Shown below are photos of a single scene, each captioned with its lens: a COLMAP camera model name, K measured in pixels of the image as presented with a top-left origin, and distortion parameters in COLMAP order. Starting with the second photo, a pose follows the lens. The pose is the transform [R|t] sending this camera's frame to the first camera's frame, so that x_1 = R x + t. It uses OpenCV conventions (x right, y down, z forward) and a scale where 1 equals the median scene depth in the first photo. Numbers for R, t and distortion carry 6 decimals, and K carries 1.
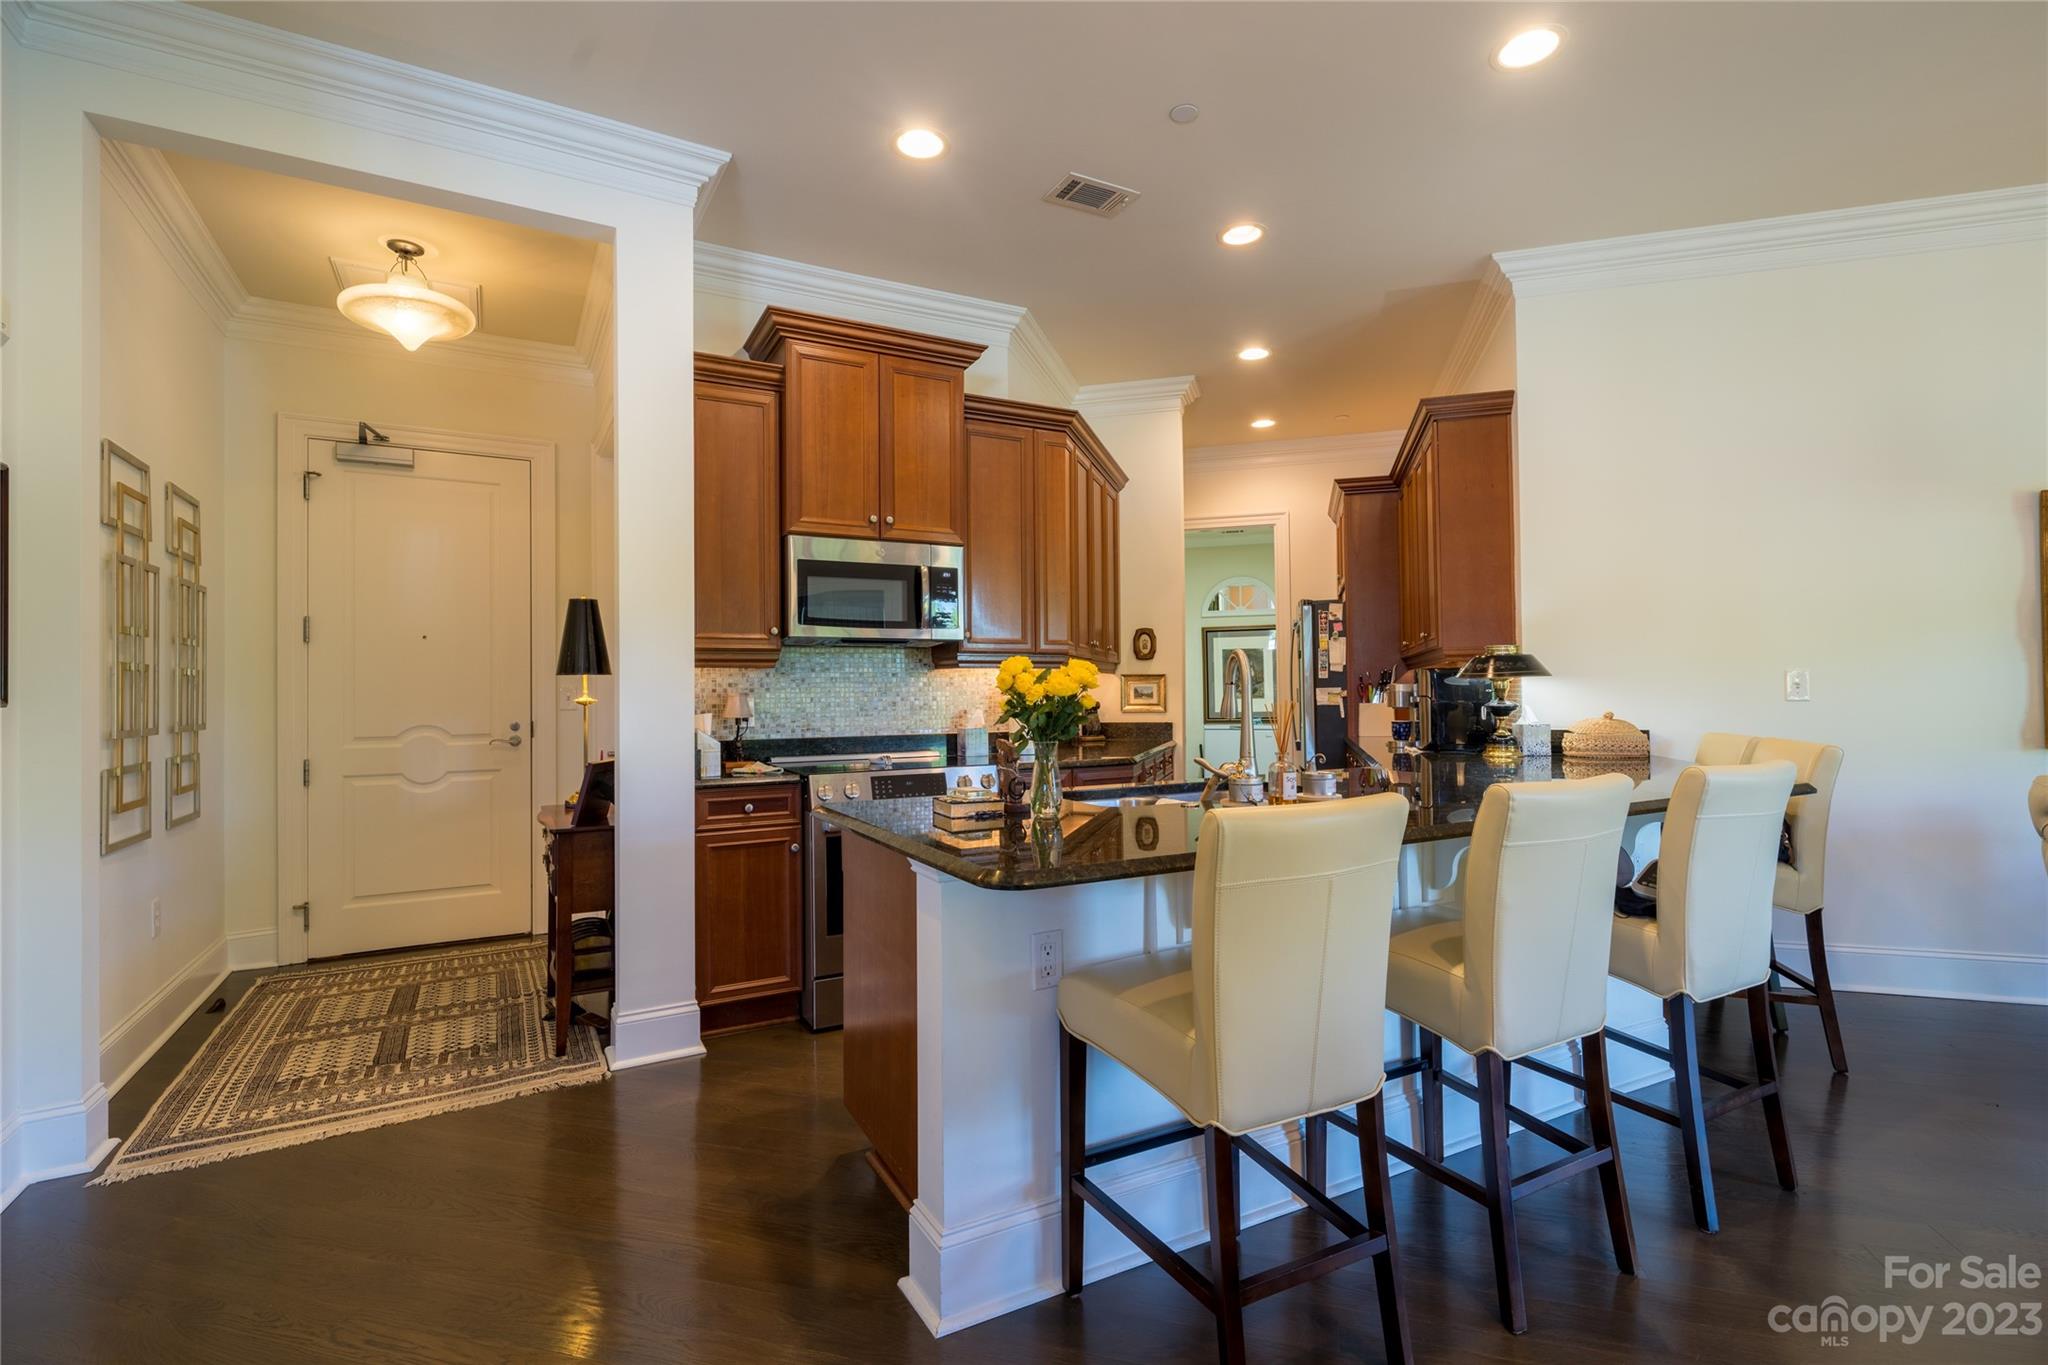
lens RADIAL K [[935.0, 0, 1020.3], [0, 935.0, 685.6], [0, 0, 1]] dist [-0.001516, -0.000447]
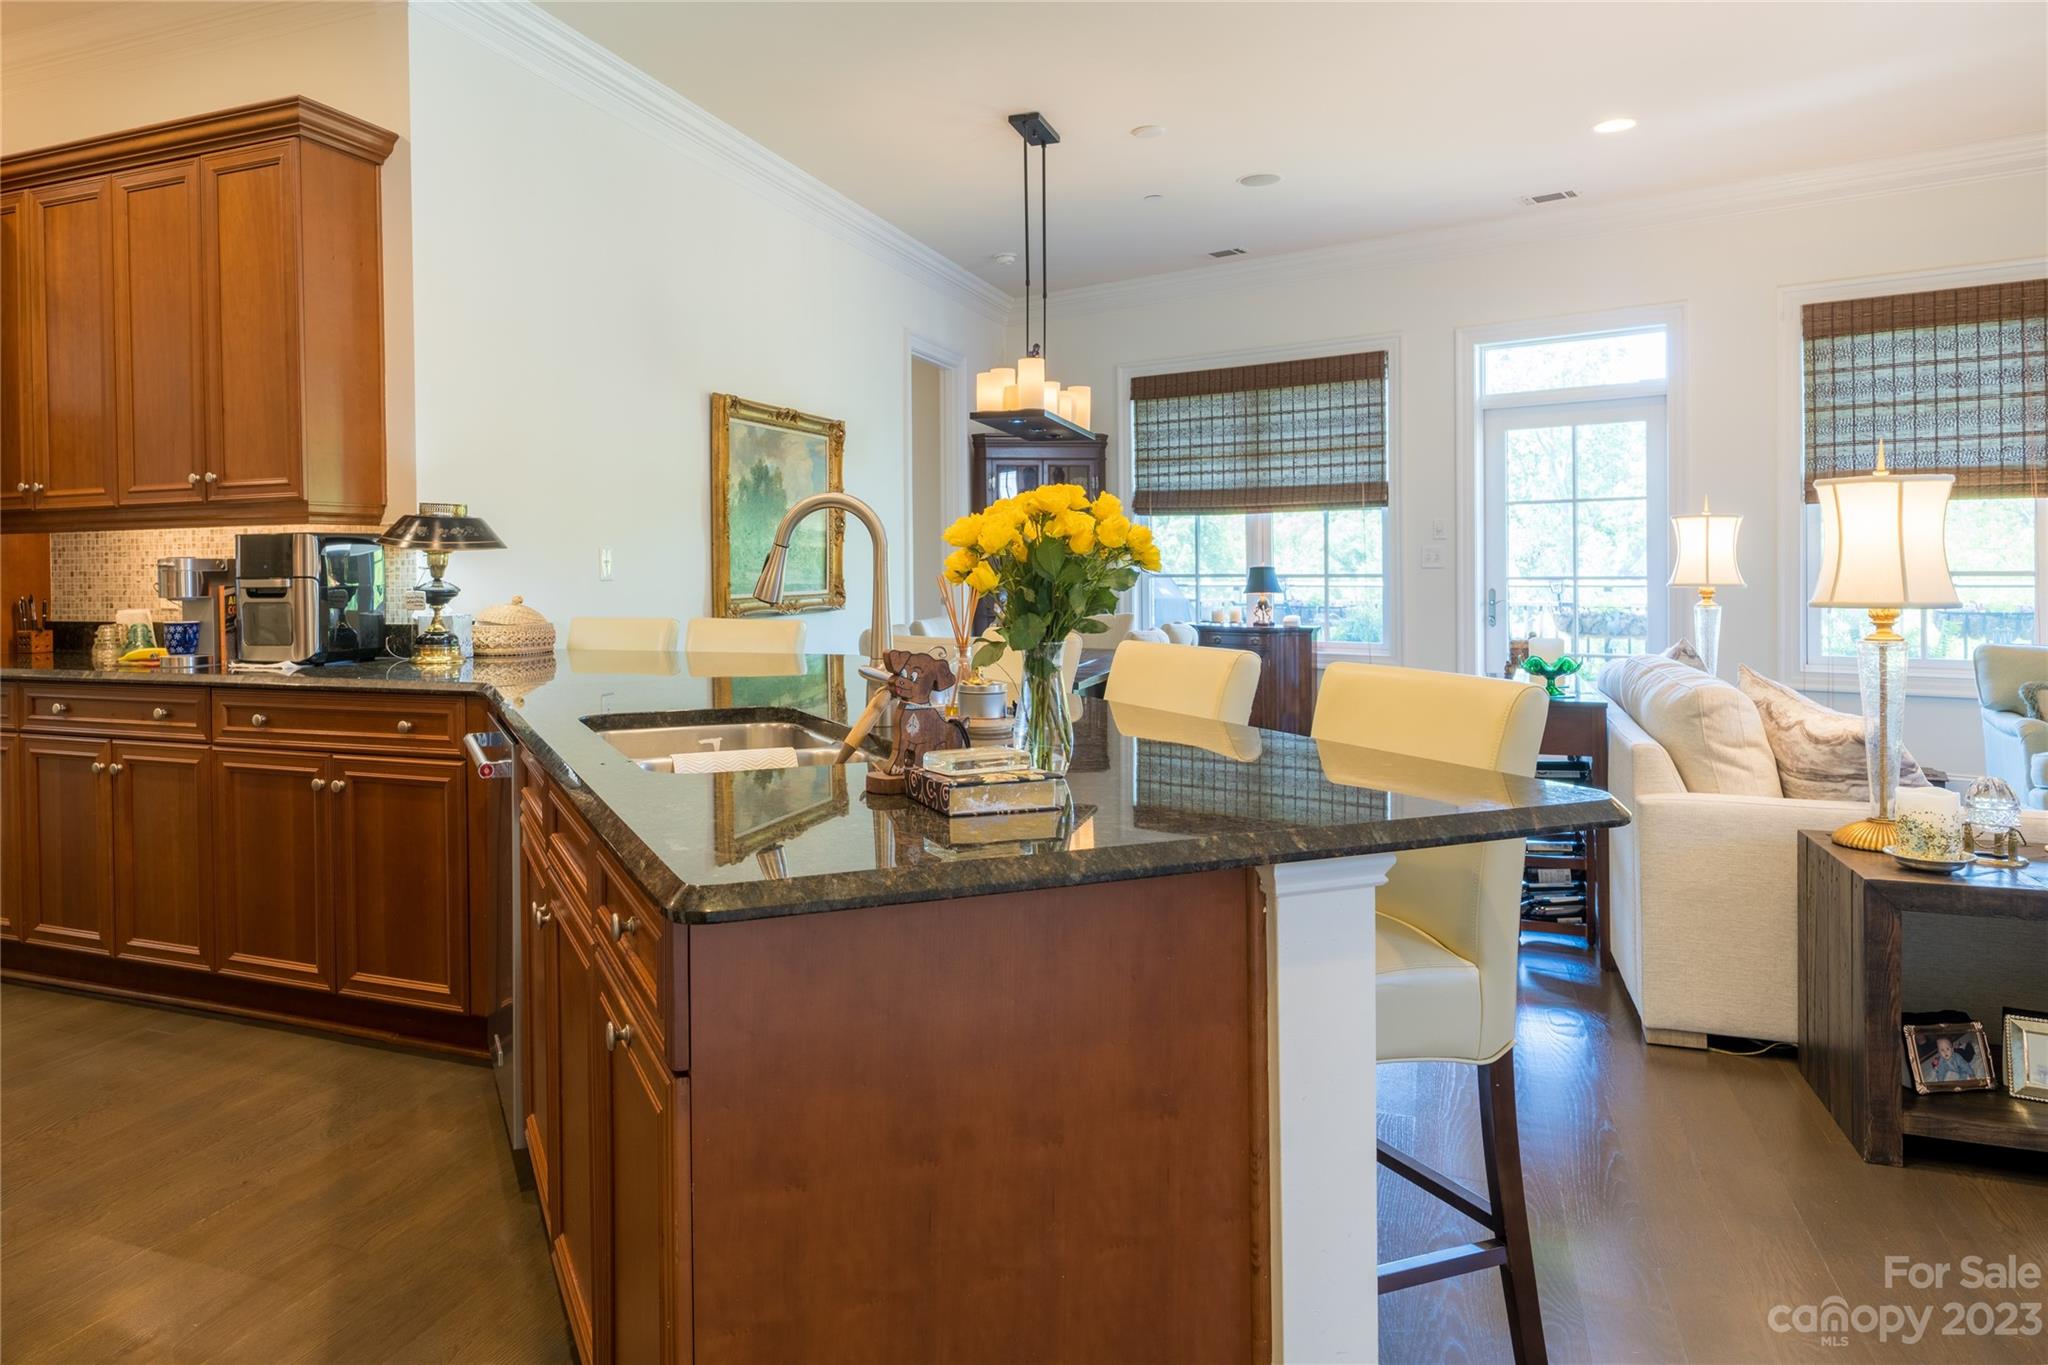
lens RADIAL K [[1316.7, 0, 869.4], [0, 1316.7, 575.5], [0, 0, 1]] dist [0.005680, 0.000086]
pose [[0.125441, 0.001568, 0.992100, -0.390835], [-0.000451, 0.999999, -0.001524, 0.010977], [-0.992101, -0.000256, 0.125441, 0.527200]]
